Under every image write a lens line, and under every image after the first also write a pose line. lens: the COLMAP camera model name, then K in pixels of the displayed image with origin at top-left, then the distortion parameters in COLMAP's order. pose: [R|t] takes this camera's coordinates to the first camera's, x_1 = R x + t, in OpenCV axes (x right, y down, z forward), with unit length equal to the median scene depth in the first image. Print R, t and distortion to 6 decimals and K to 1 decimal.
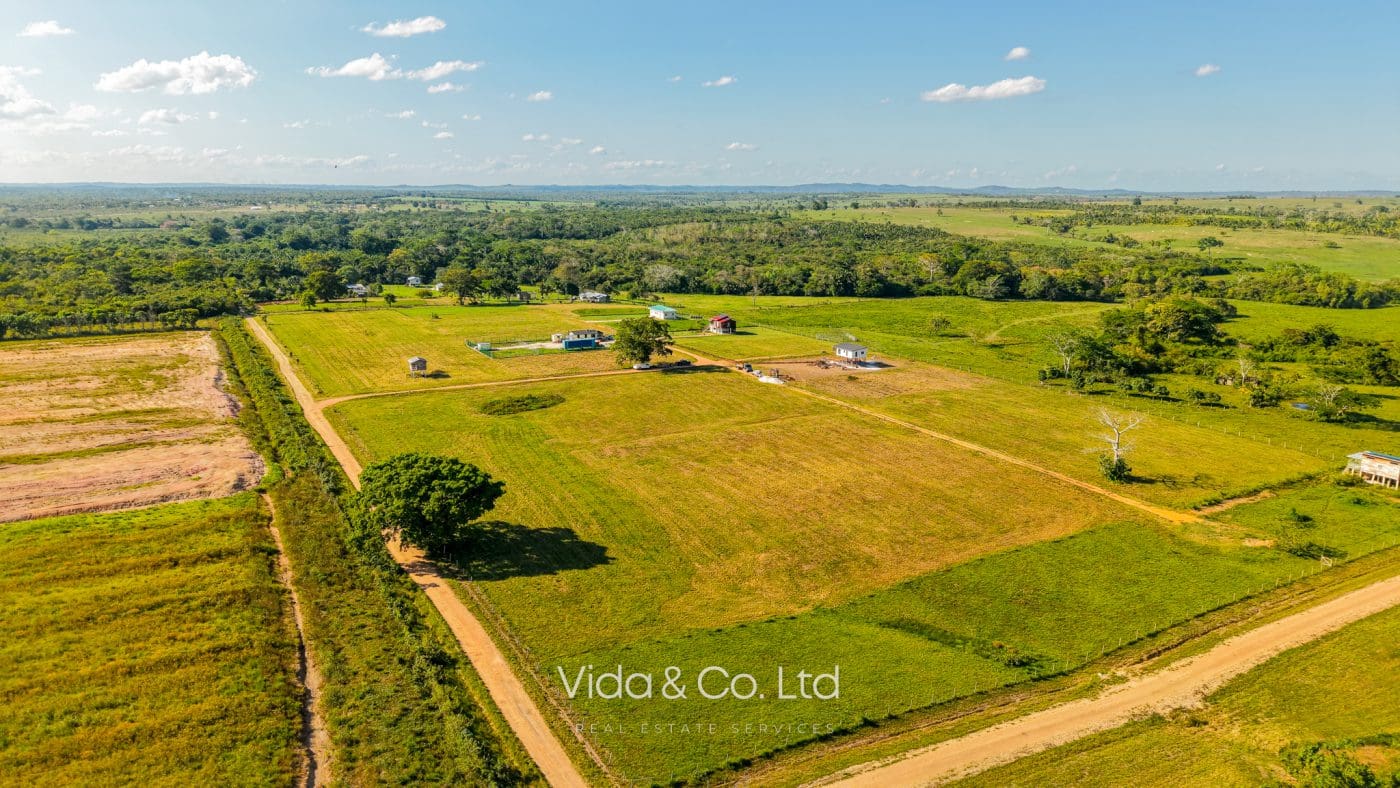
lens RADIAL K [[934.6, 0, 701.6], [0, 934.6, 407.8], [0, 0, 1]] dist [0.031088, -0.038072]
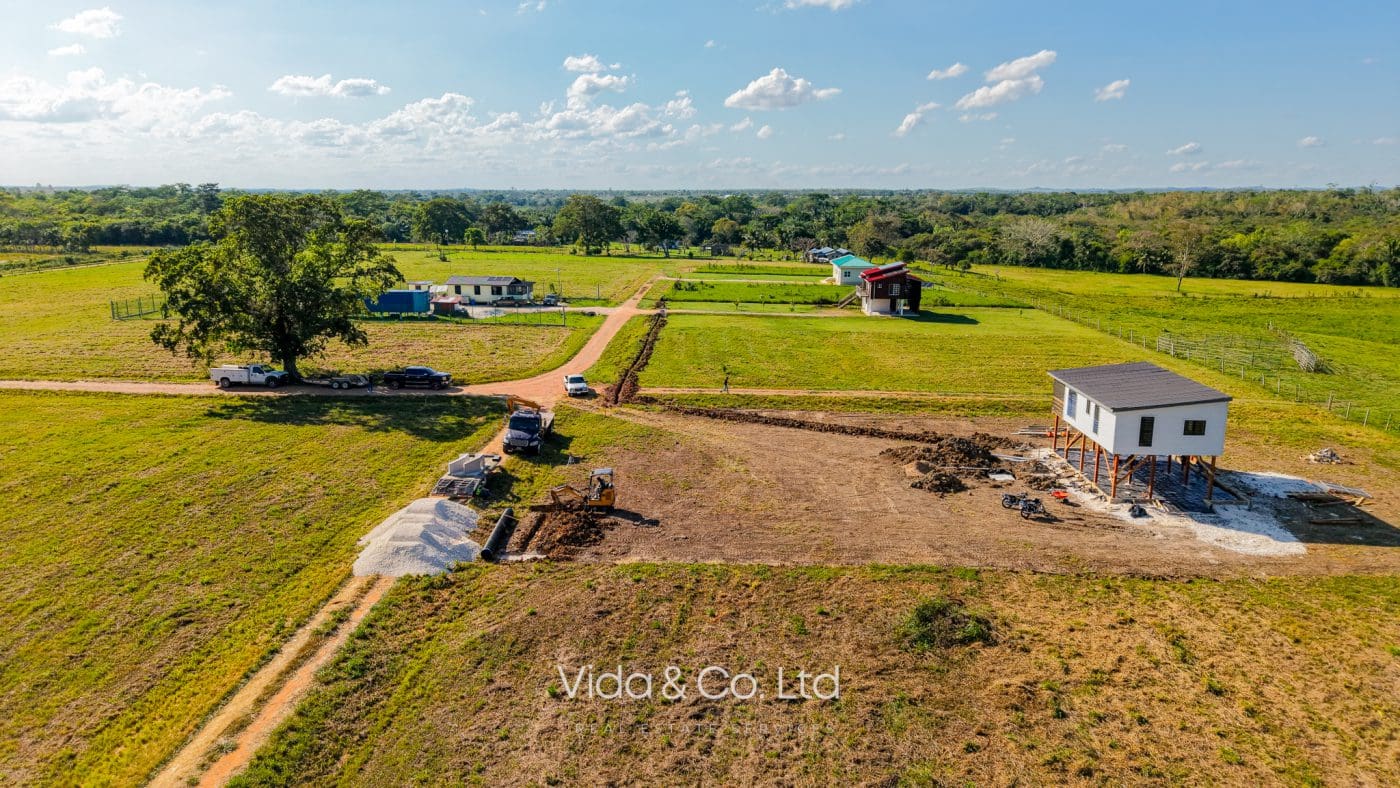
lens RADIAL K [[934.6, 0, 704.6], [0, 934.6, 389.6], [0, 0, 1]] dist [0.031088, -0.038072]
pose [[0.857426, 0.103144, -0.504166, 0.086572], [-0.116015, 0.993230, 0.005893, -0.027149], [0.501360, 0.053438, 0.863587, 0.389191]]
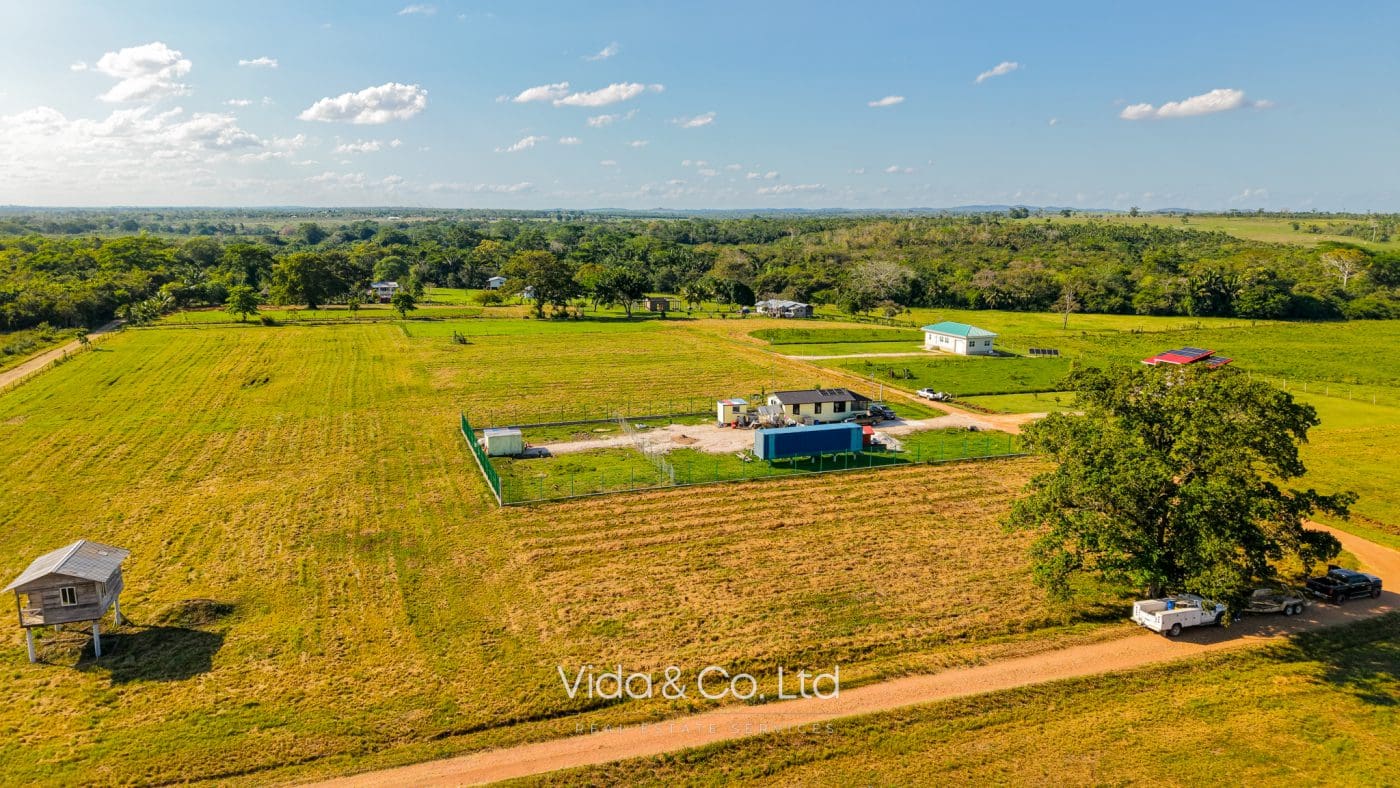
lens RADIAL K [[934.6, 0, 694.1], [0, 934.6, 400.8], [0, 0, 1]] dist [0.031088, -0.038072]
pose [[0.986928, 0.031953, -0.157959, -0.063519], [-0.037030, 0.998884, -0.029301, -0.037641], [0.156847, 0.034767, 0.987011, 0.367593]]
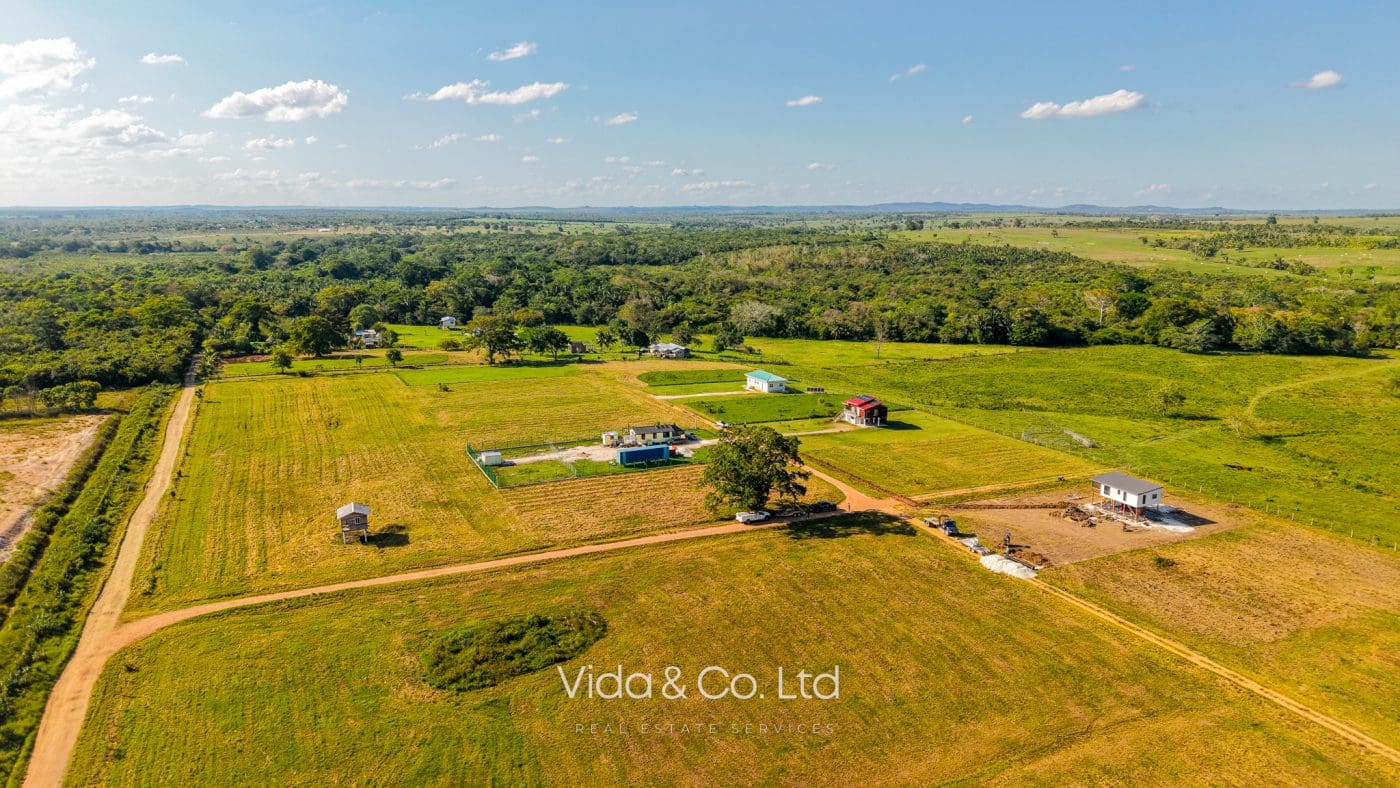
lens RADIAL K [[934.6, 0, 697.7], [0, 934.6, 404.2], [0, 0, 1]] dist [0.031088, -0.038072]
pose [[0.996603, 0.012378, -0.081421, -0.024316], [-0.014378, 0.999608, -0.024021, -0.046019], [0.081092, 0.025110, 0.996390, 0.205185]]
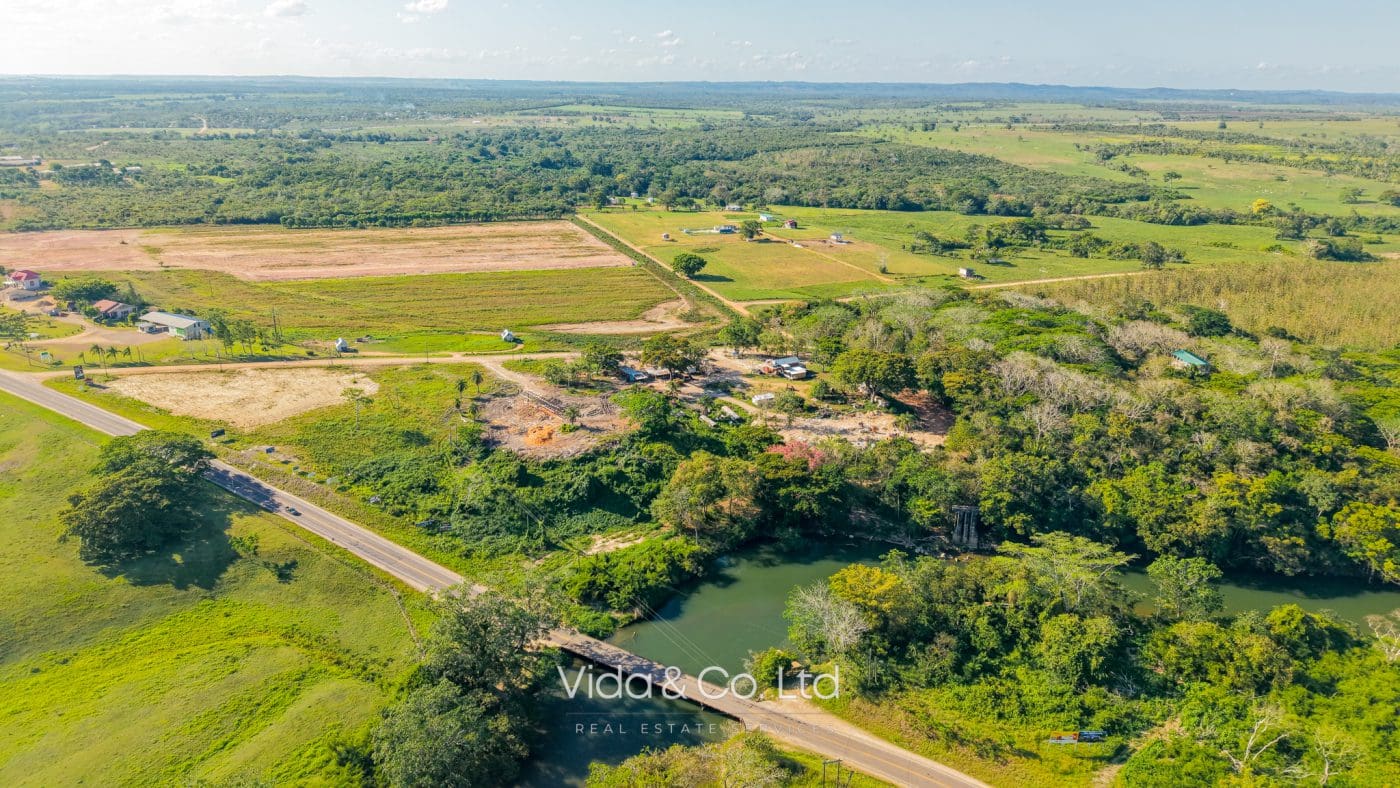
lens RADIAL K [[934.6, 0, 691.9], [0, 934.6, 397.3], [0, 0, 1]] dist [0.031088, -0.038072]
pose [[0.986681, 0.055942, -0.152744, 0.089506], [-0.041216, 0.994339, 0.097931, 0.064665], [0.157358, -0.090331, 0.983402, -0.728069]]
